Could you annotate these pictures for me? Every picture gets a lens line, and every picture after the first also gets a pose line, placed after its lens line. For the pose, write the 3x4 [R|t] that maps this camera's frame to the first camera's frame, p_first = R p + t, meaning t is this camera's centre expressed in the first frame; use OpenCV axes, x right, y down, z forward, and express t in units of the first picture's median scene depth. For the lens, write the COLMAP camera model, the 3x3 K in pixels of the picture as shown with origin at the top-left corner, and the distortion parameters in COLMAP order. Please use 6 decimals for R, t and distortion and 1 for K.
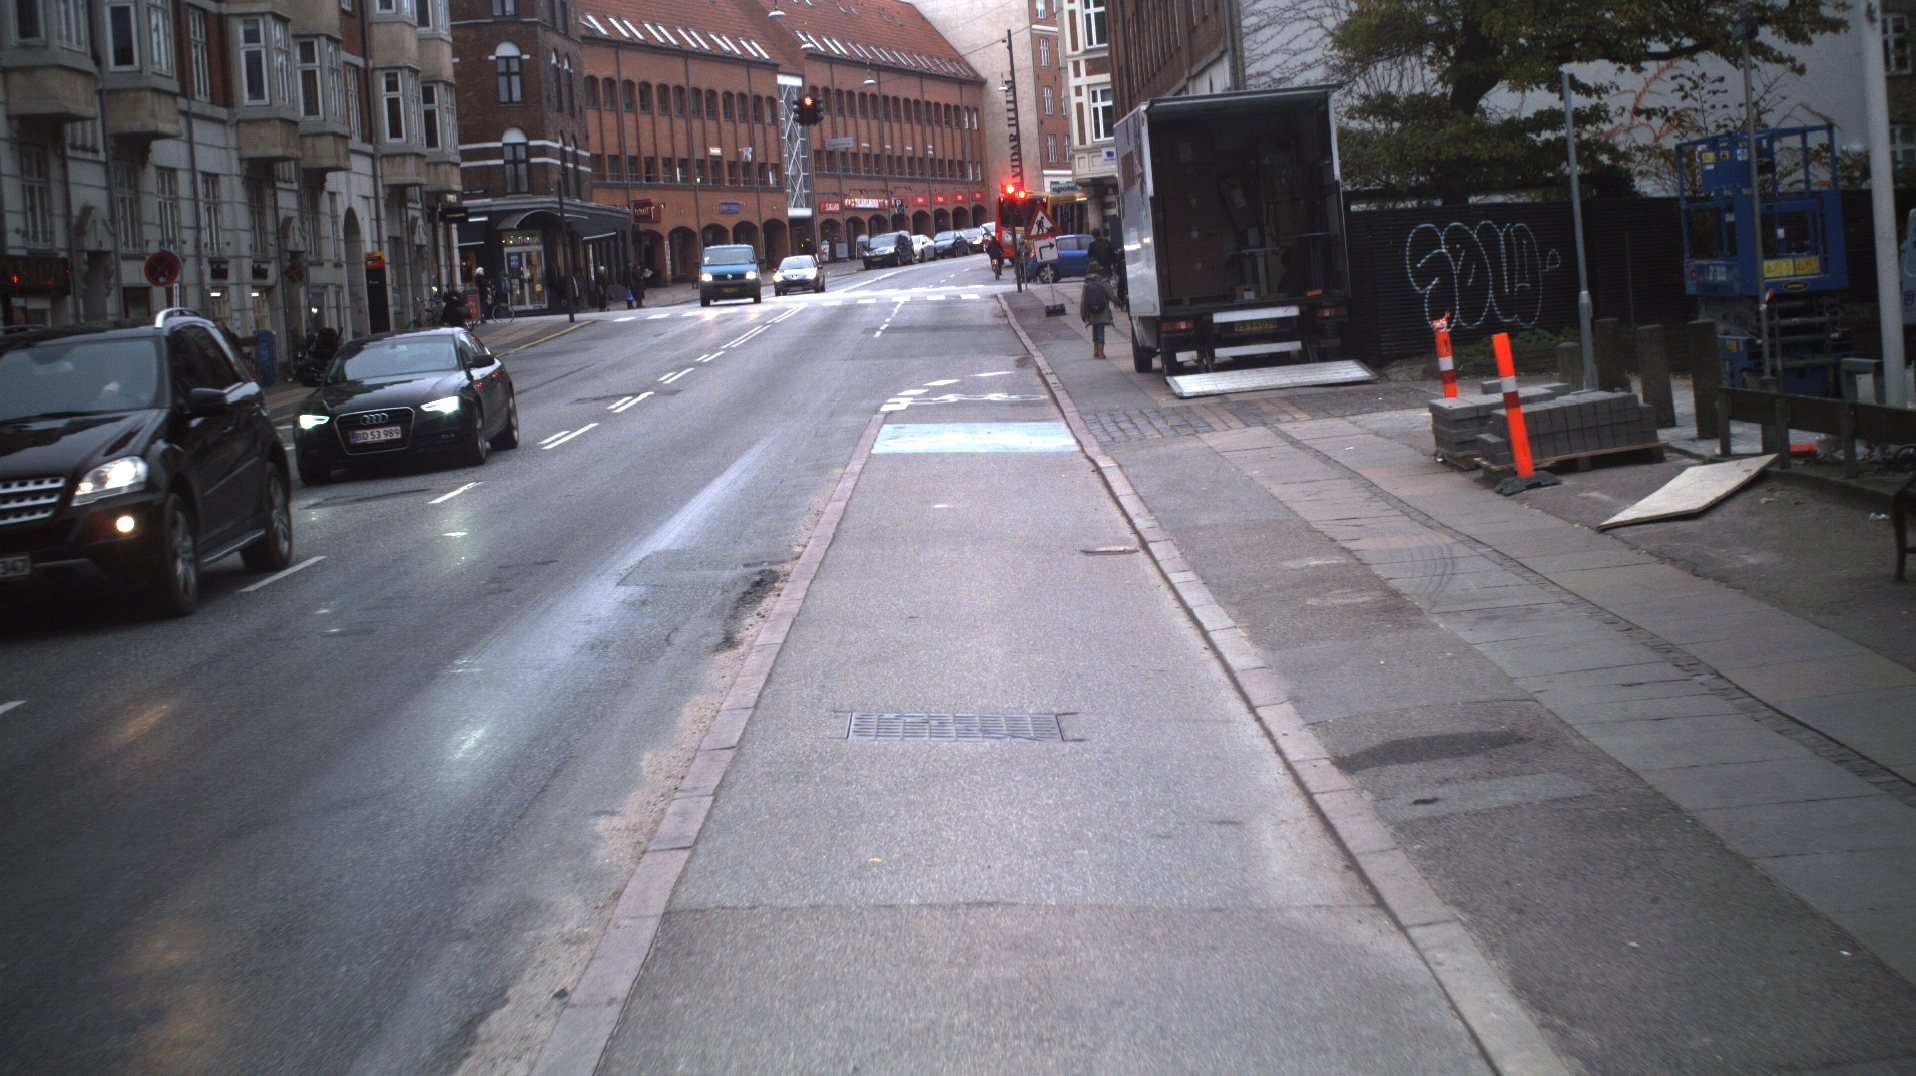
lens RADIAL K [[3757.6, 0, 957.1], [0, 3757.6, 535.9], [0, 0, 1]] dist [-0.294647, 0.000000]
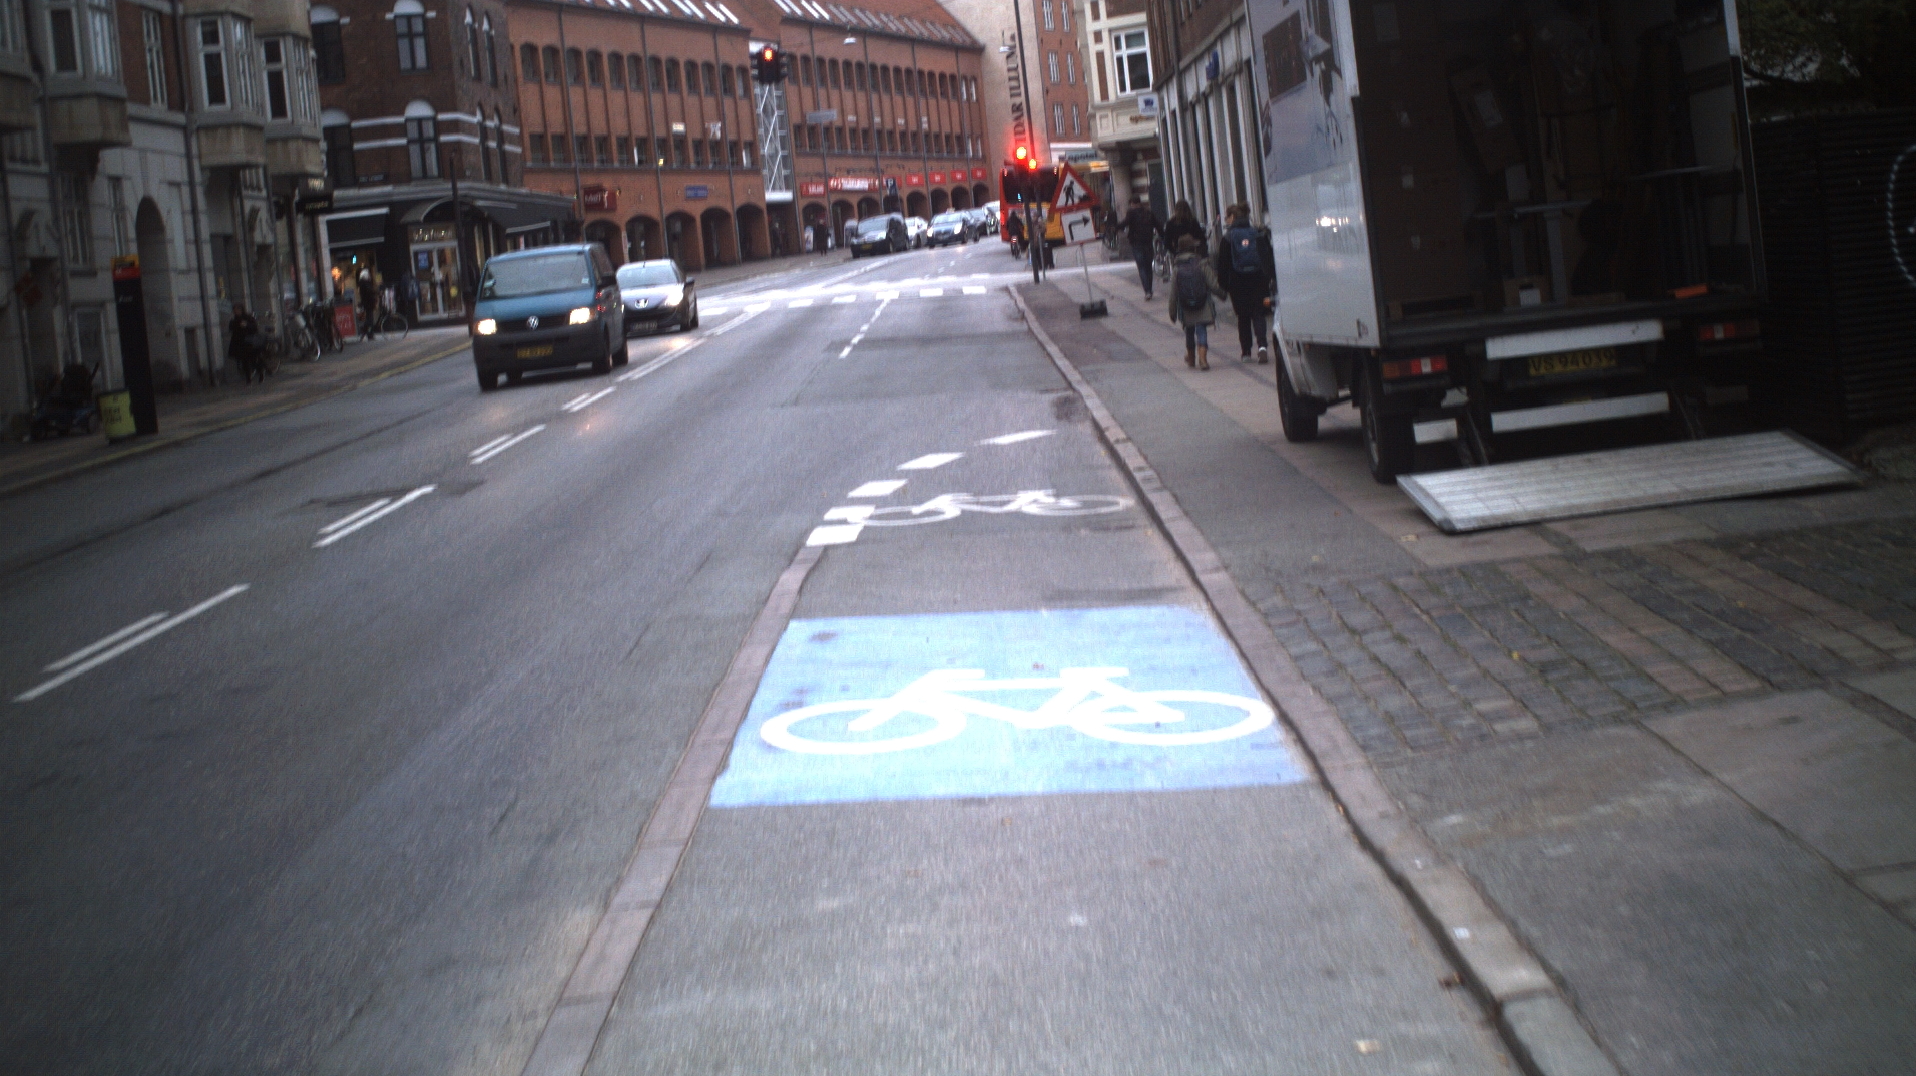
lens RADIAL K [[3757.6, 0, 962.6], [0, 3757.6, 536.2], [0, 0, 1]] dist [-0.294647, 0.000000]
pose [[0.999651, -0.026415, -0.000990, 0.000532], [0.026418, 0.999643, 0.003923, -0.018869], [0.000886, -0.003948, 0.999992, 0.260691]]
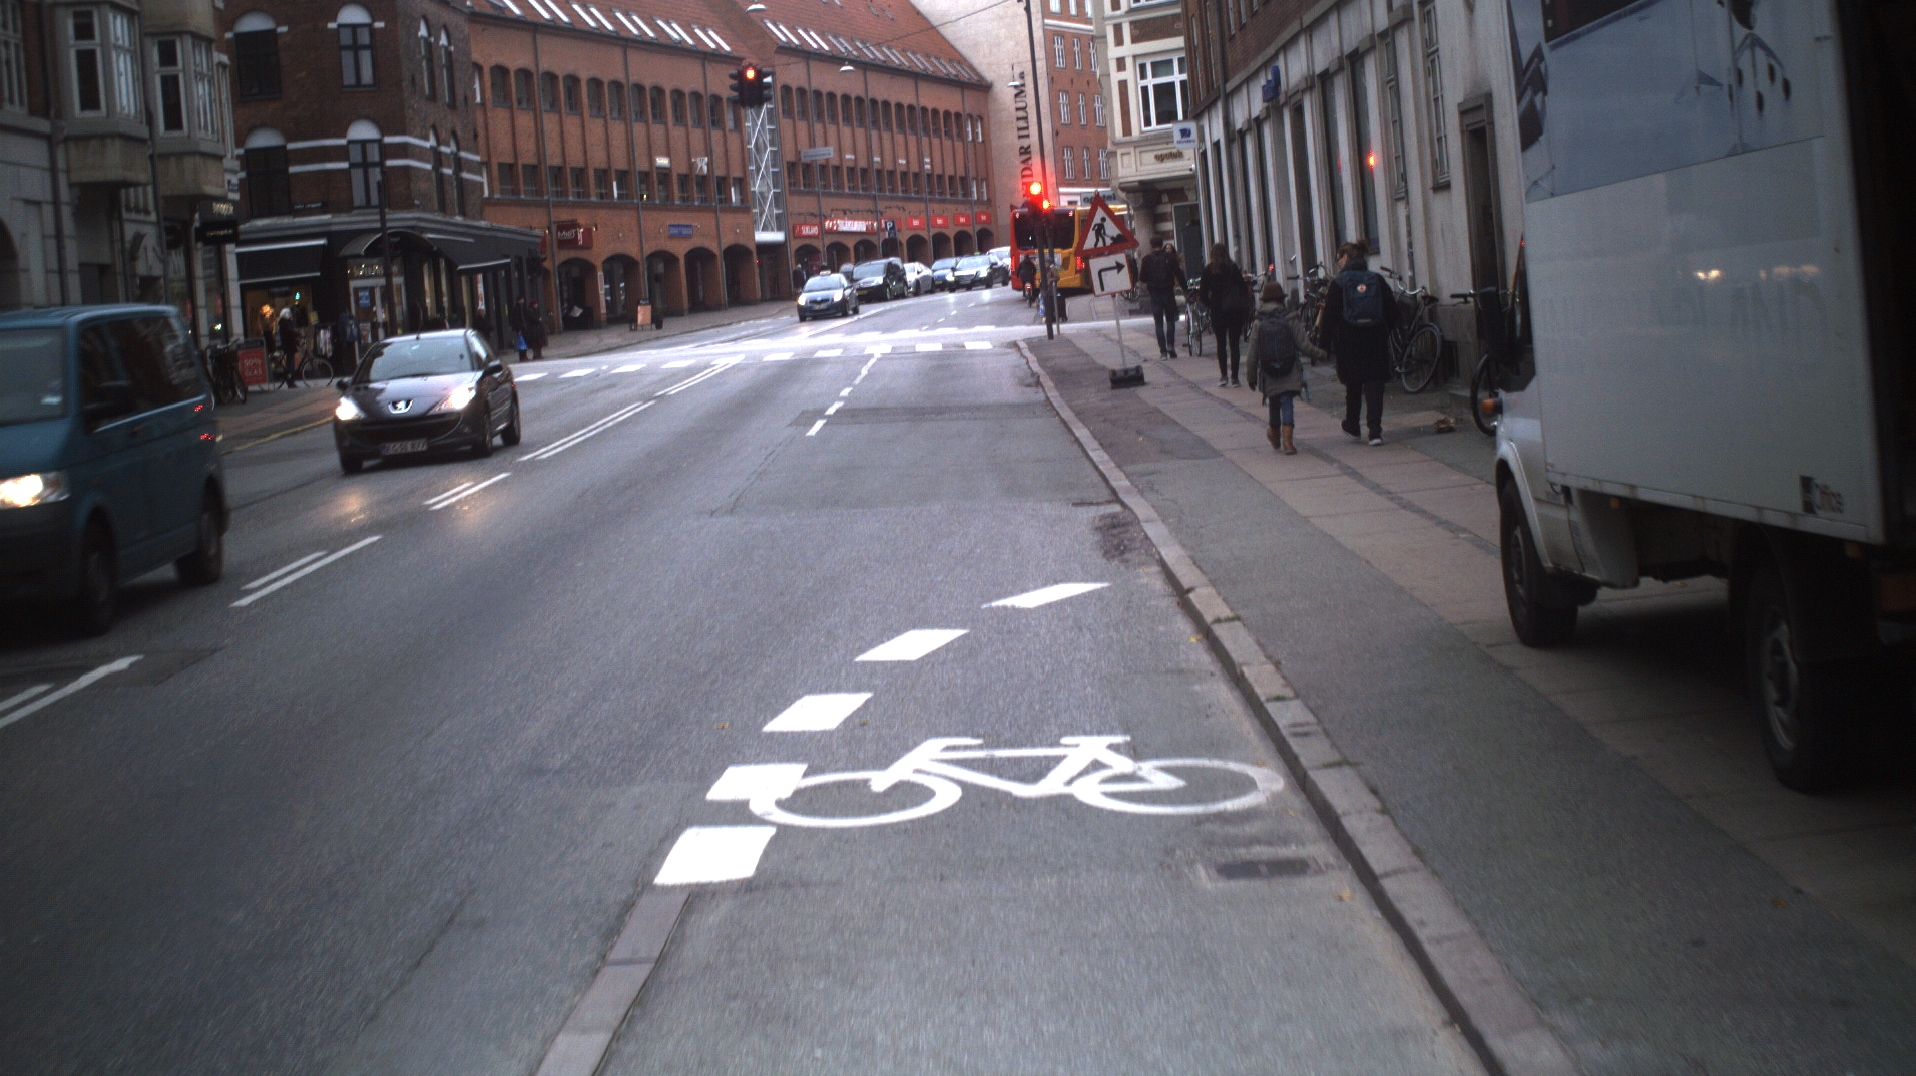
lens RADIAL K [[3757.6, 0, 950.7], [0, 3757.6, 545.0], [0, 0, 1]] dist [-0.294647, 0.000000]
pose [[0.999975, -0.006466, -0.002924, 0.000273], [0.006447, 0.999959, -0.006375, -0.028665], [0.002965, 0.006356, 0.999975, 0.390551]]
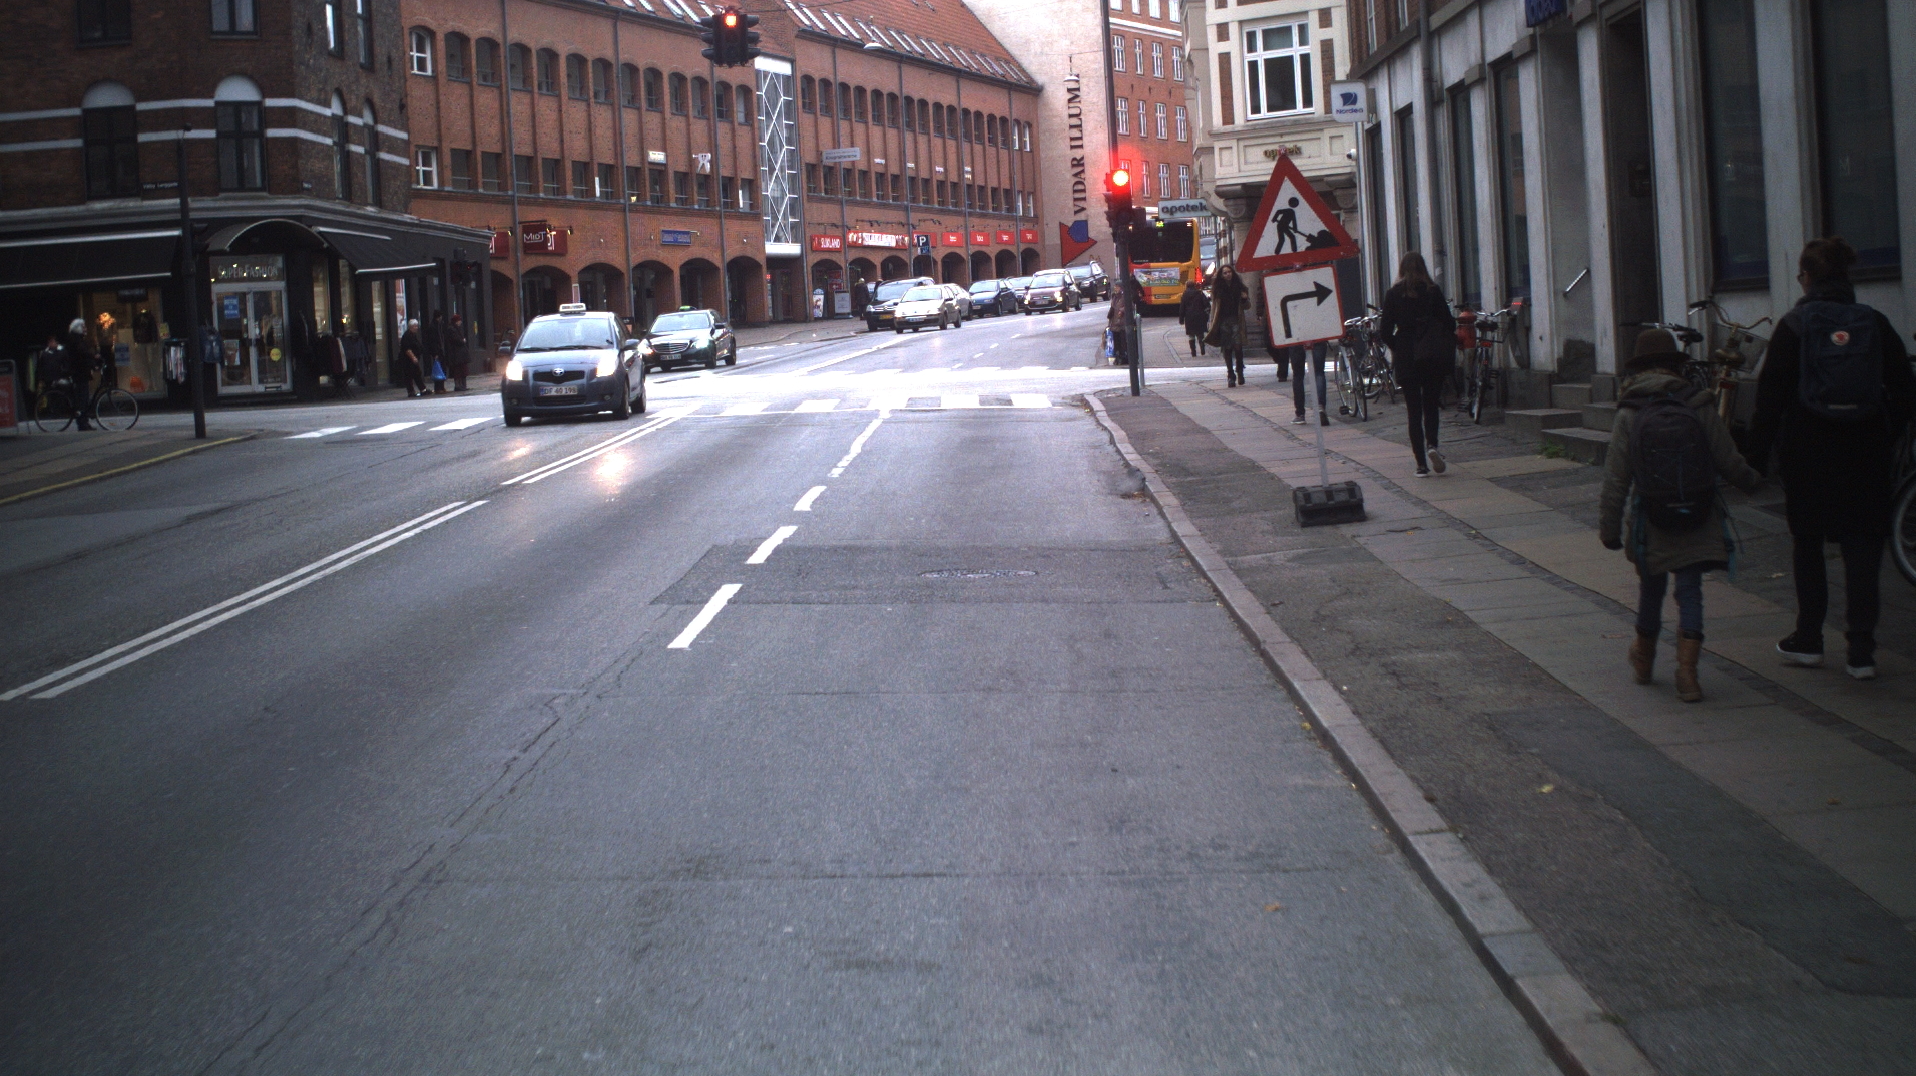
lens RADIAL K [[3757.6, 0, 961.9], [0, 3757.6, 536.9], [0, 0, 1]] dist [-0.294647, 0.000000]
pose [[0.999694, 0.023329, -0.008181, -0.001268], [-0.023449, 0.999613, -0.014955, -0.049044], [0.007829, 0.015142, 0.999855, 0.651866]]
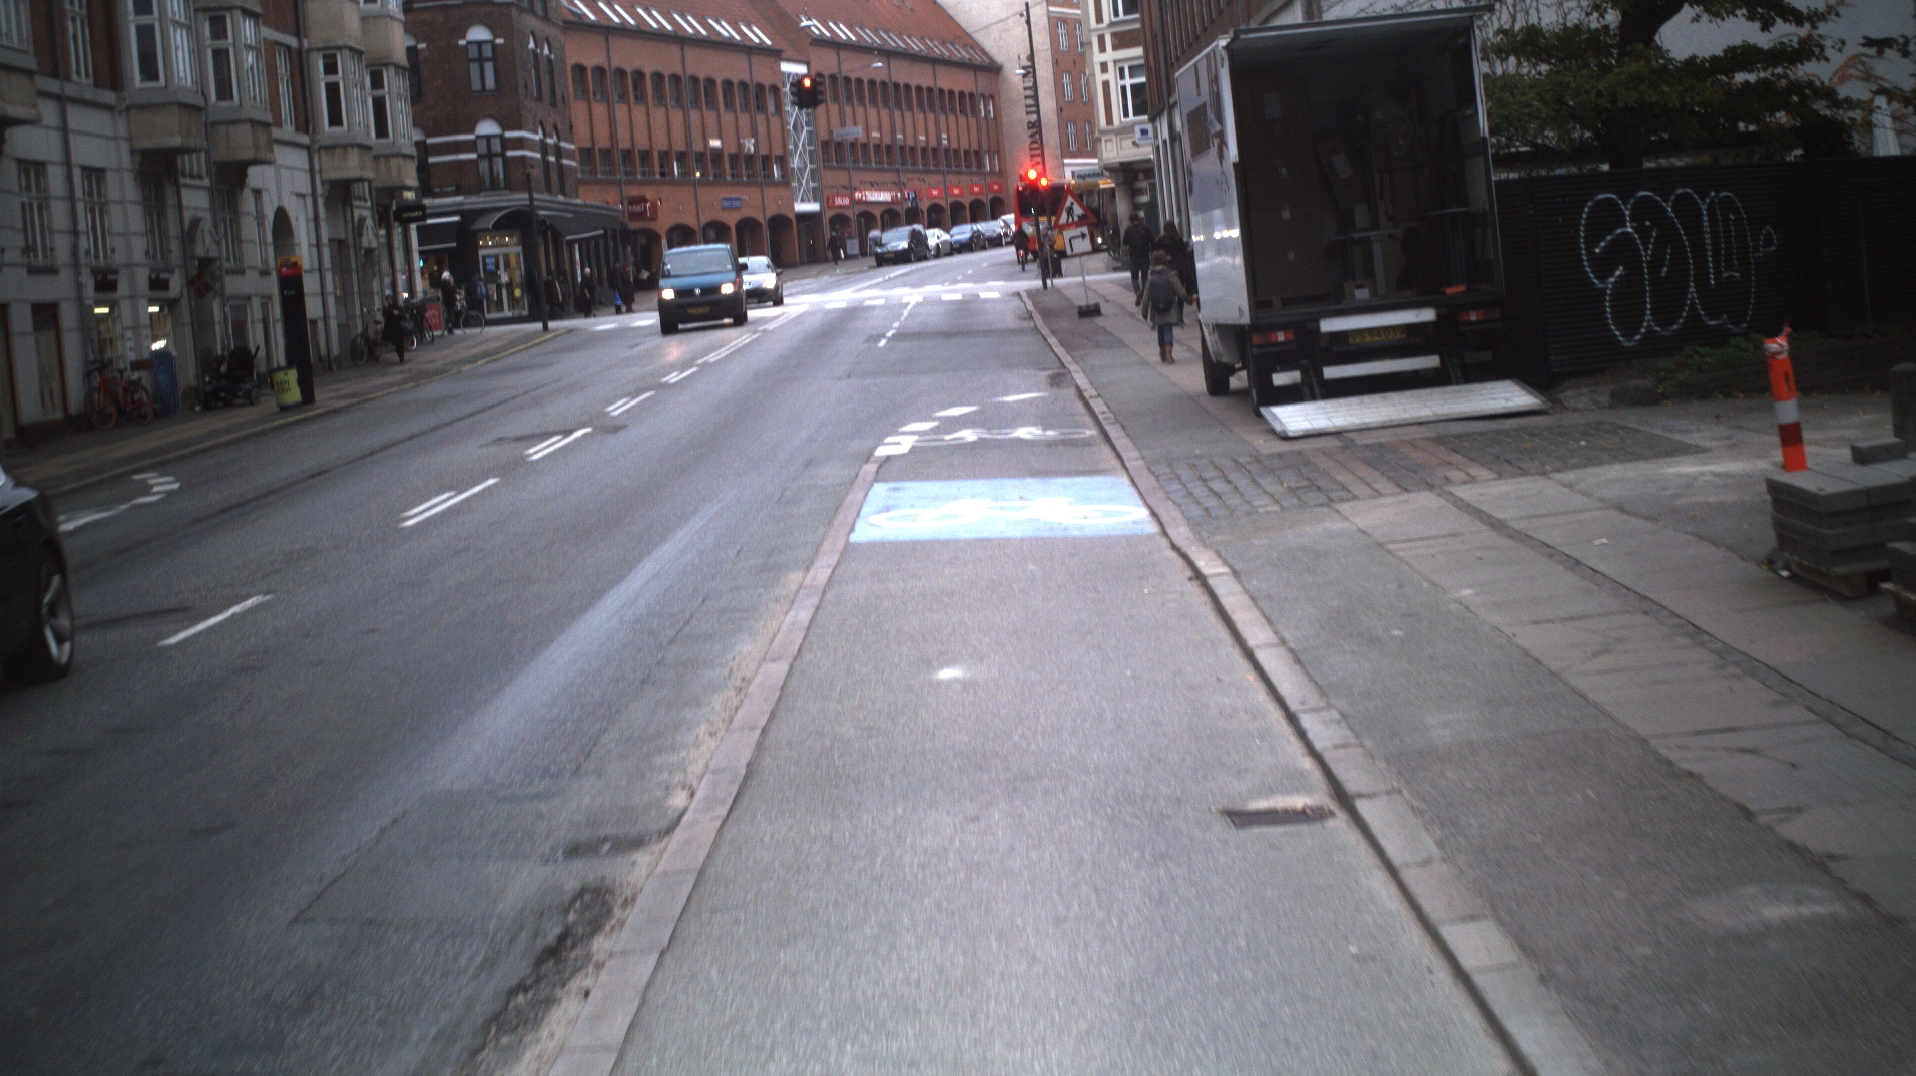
lens RADIAL K [[3757.6, 0, 958.8], [0, 3757.6, 530.7], [0, 0, 1]] dist [-0.294647, 0.000000]
pose [[0.999840, -0.016999, -0.005592, 0.000200], [0.016998, 0.999855, -0.000197, -0.009362], [0.005595, 0.000102, 0.999984, 0.130271]]
